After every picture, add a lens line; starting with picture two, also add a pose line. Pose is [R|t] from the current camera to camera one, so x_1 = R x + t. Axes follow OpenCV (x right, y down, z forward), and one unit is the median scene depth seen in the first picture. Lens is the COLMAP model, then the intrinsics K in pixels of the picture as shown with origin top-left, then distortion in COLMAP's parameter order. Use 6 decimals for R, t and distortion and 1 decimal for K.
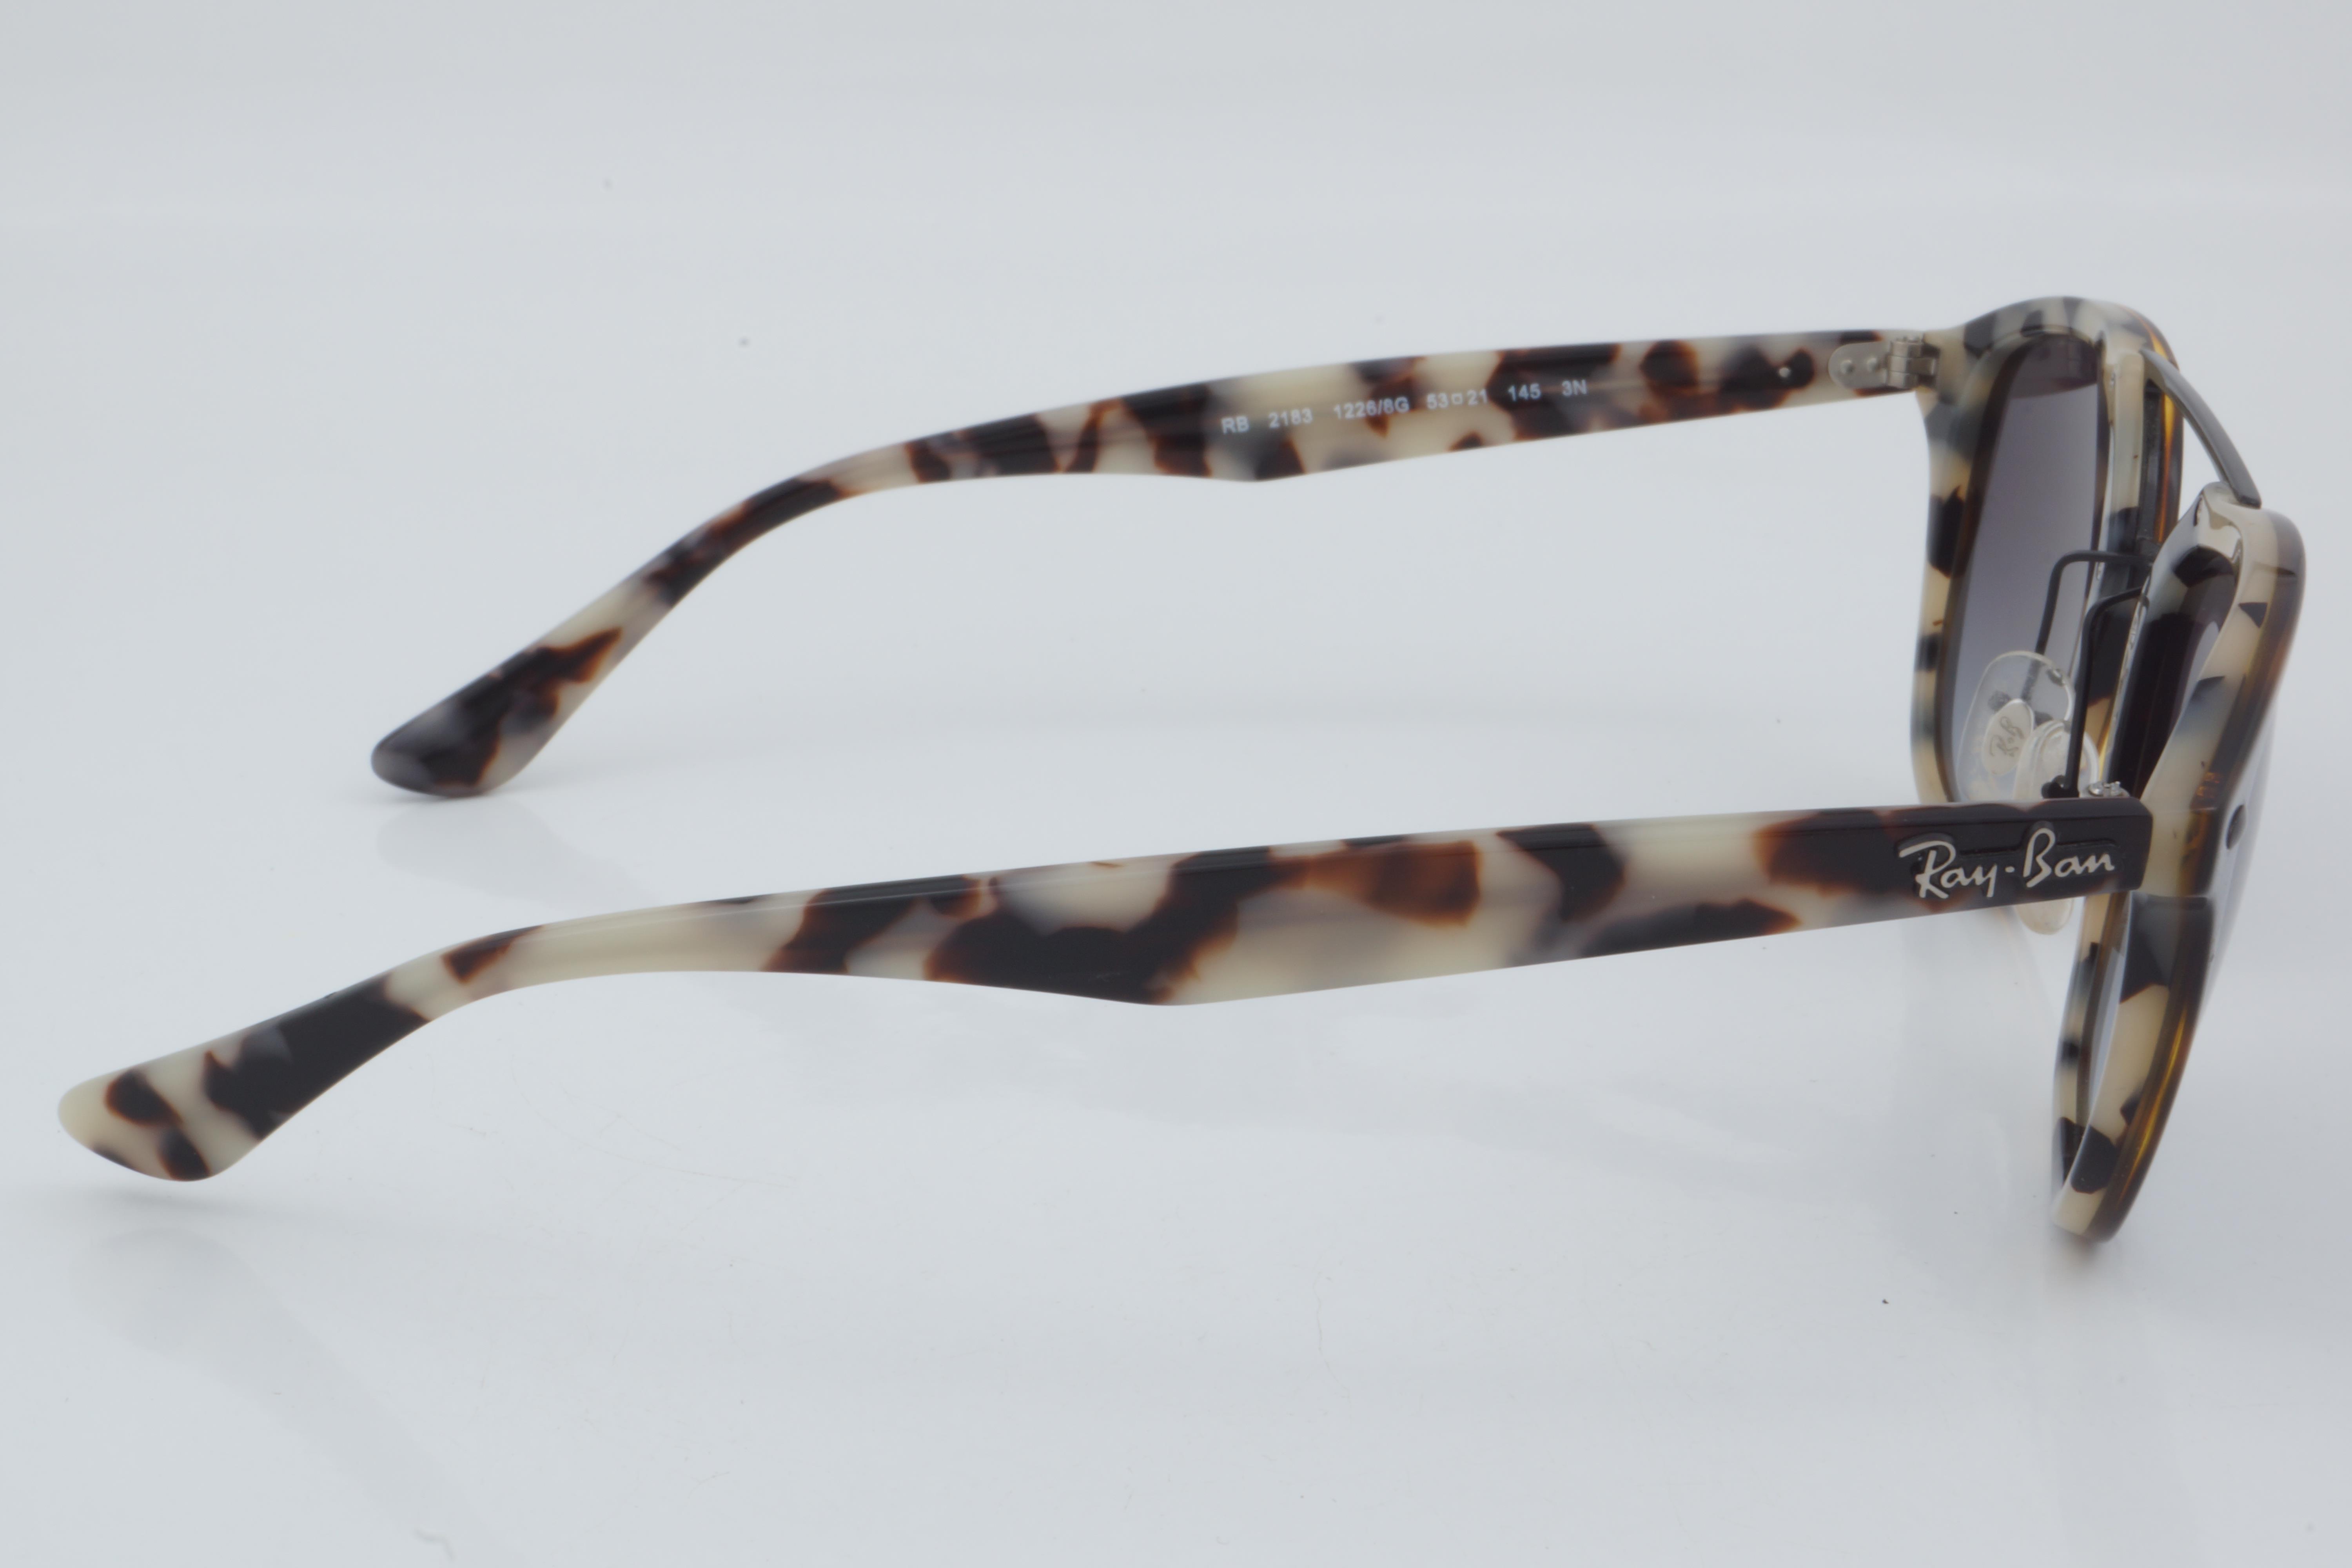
lens RADIAL K [[5132.2, 0, 1173.2], [0, 5132.2, 789.0], [0, 0, 1]] dist [0.128187, 0.000000]
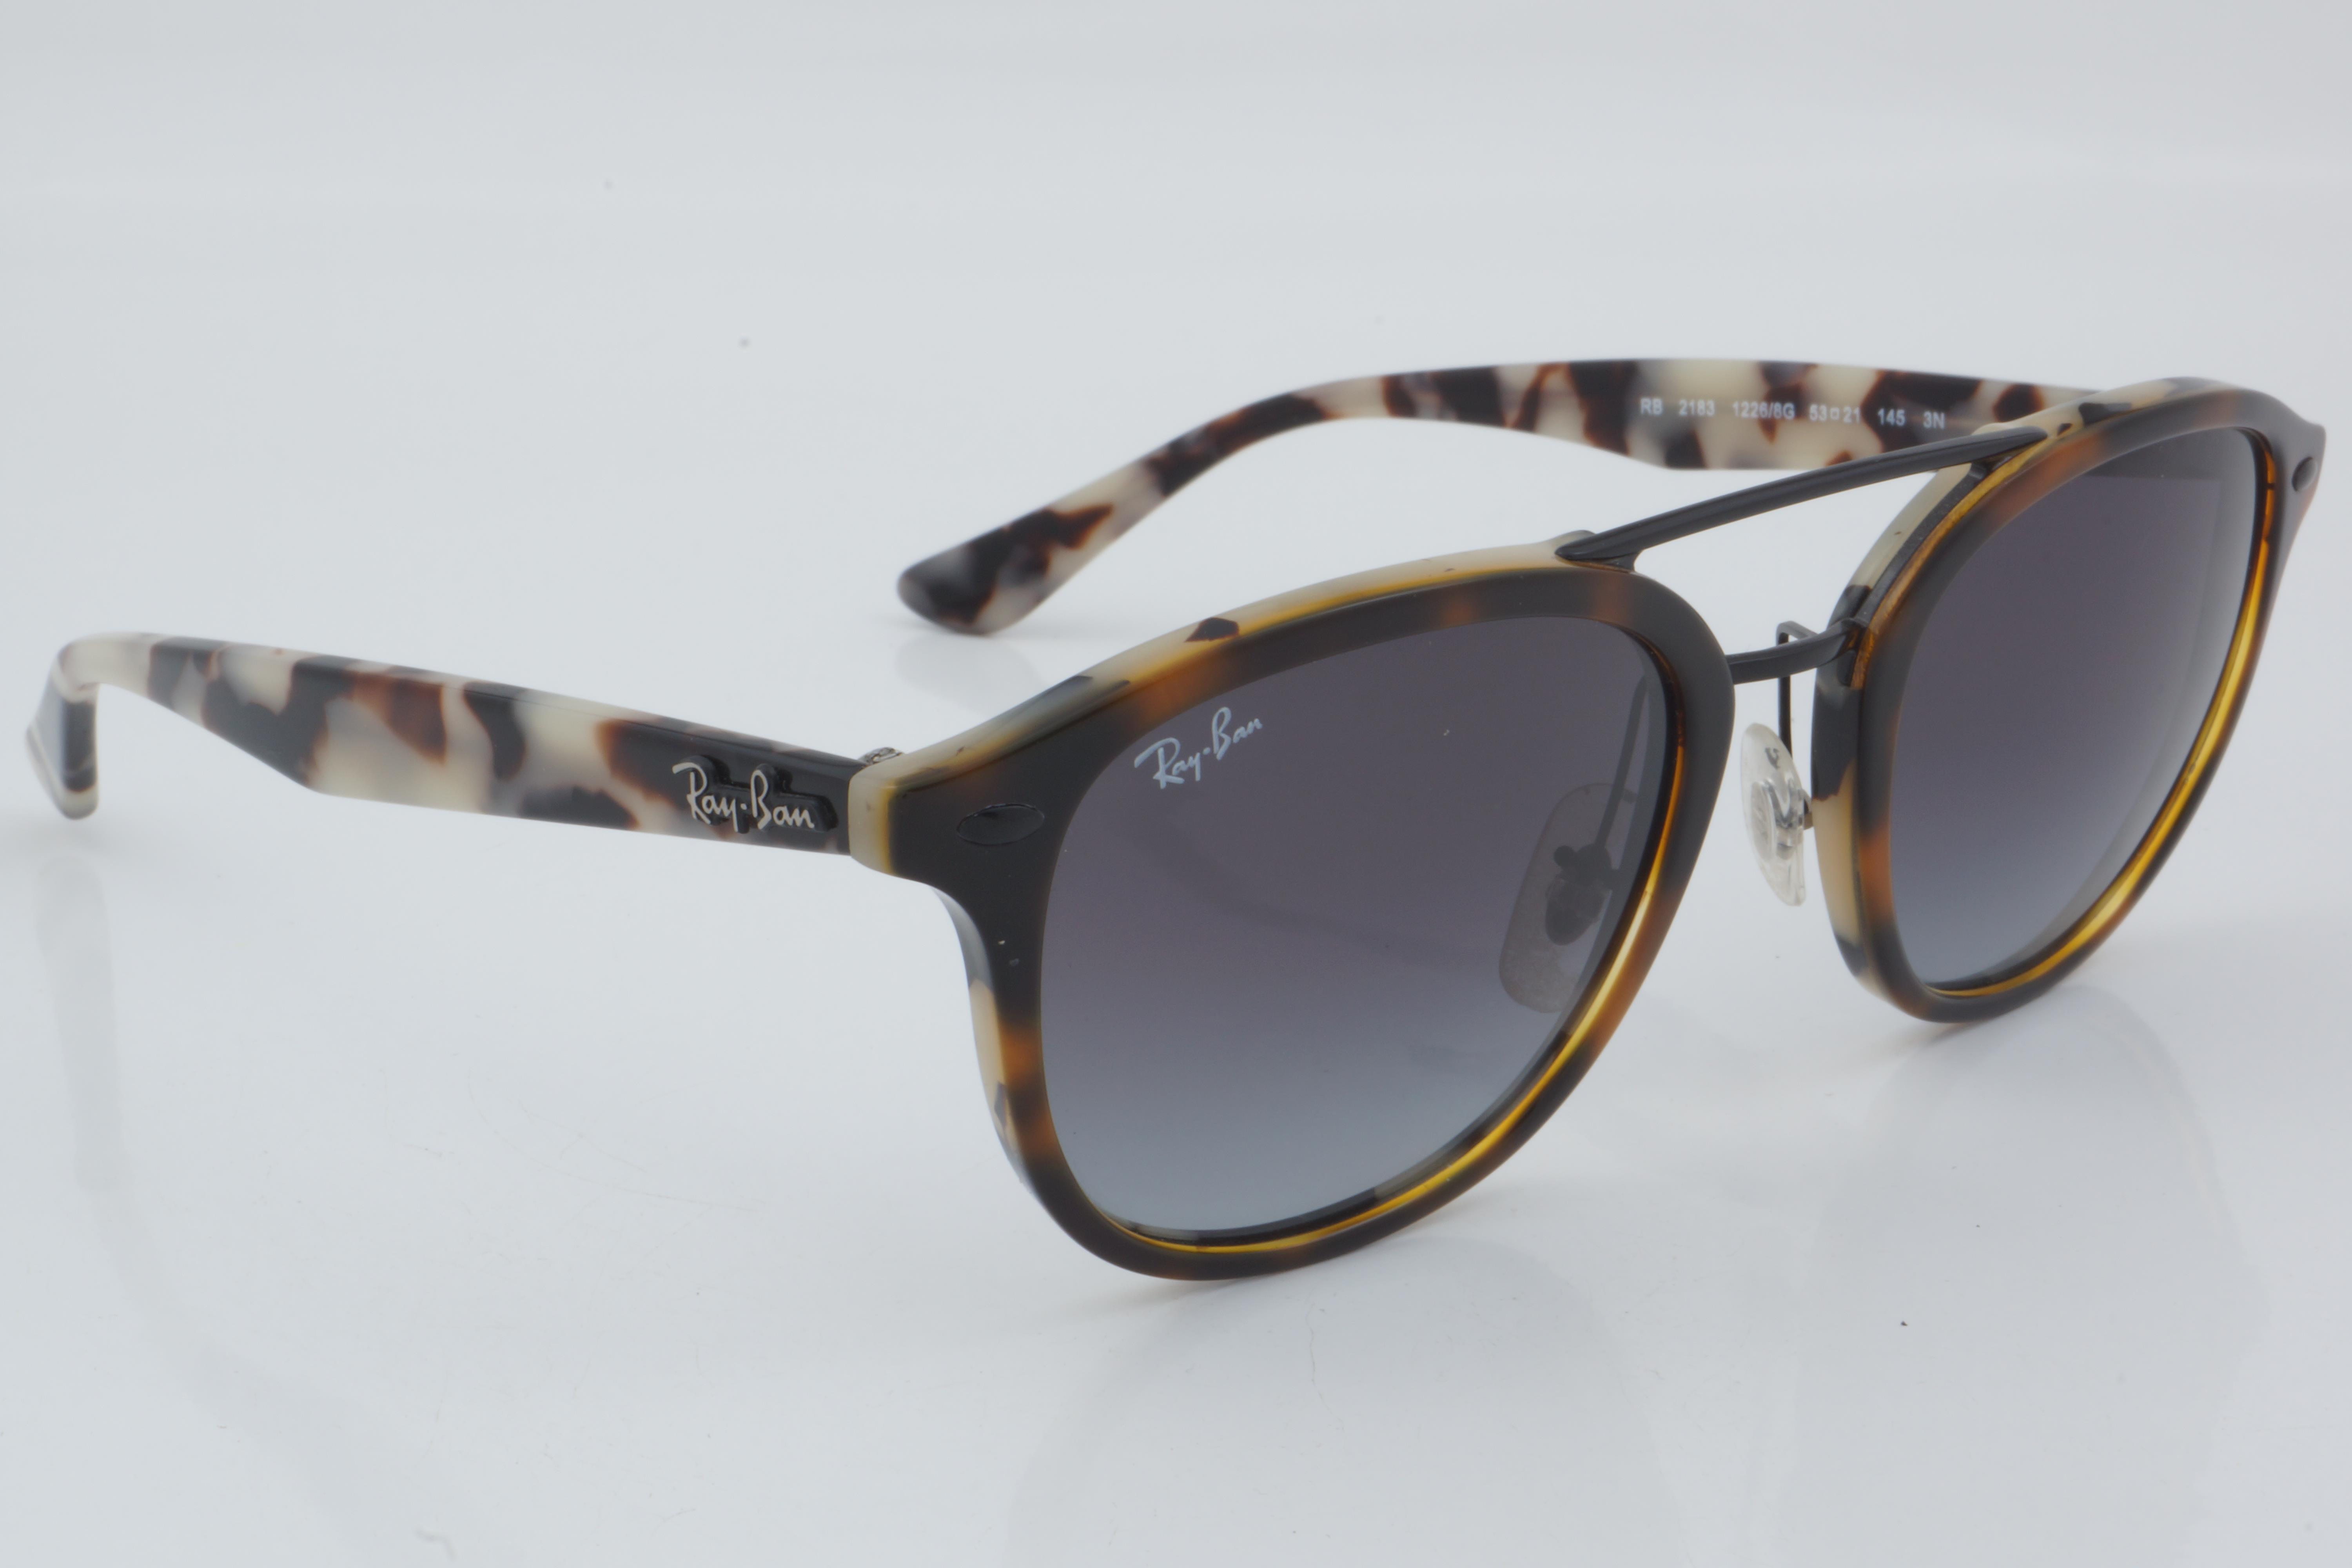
lens RADIAL K [[5132.2, 0, 1171.2], [0, 5132.2, 786.1], [0, 0, 1]] dist [0.128187, 0.000000]
pose [[0.742800, 0.197294, -0.639784, 0.582691], [-0.200579, 0.977280, 0.068493, -0.049318], [0.638761, 0.077451, 0.765497, 0.203290]]
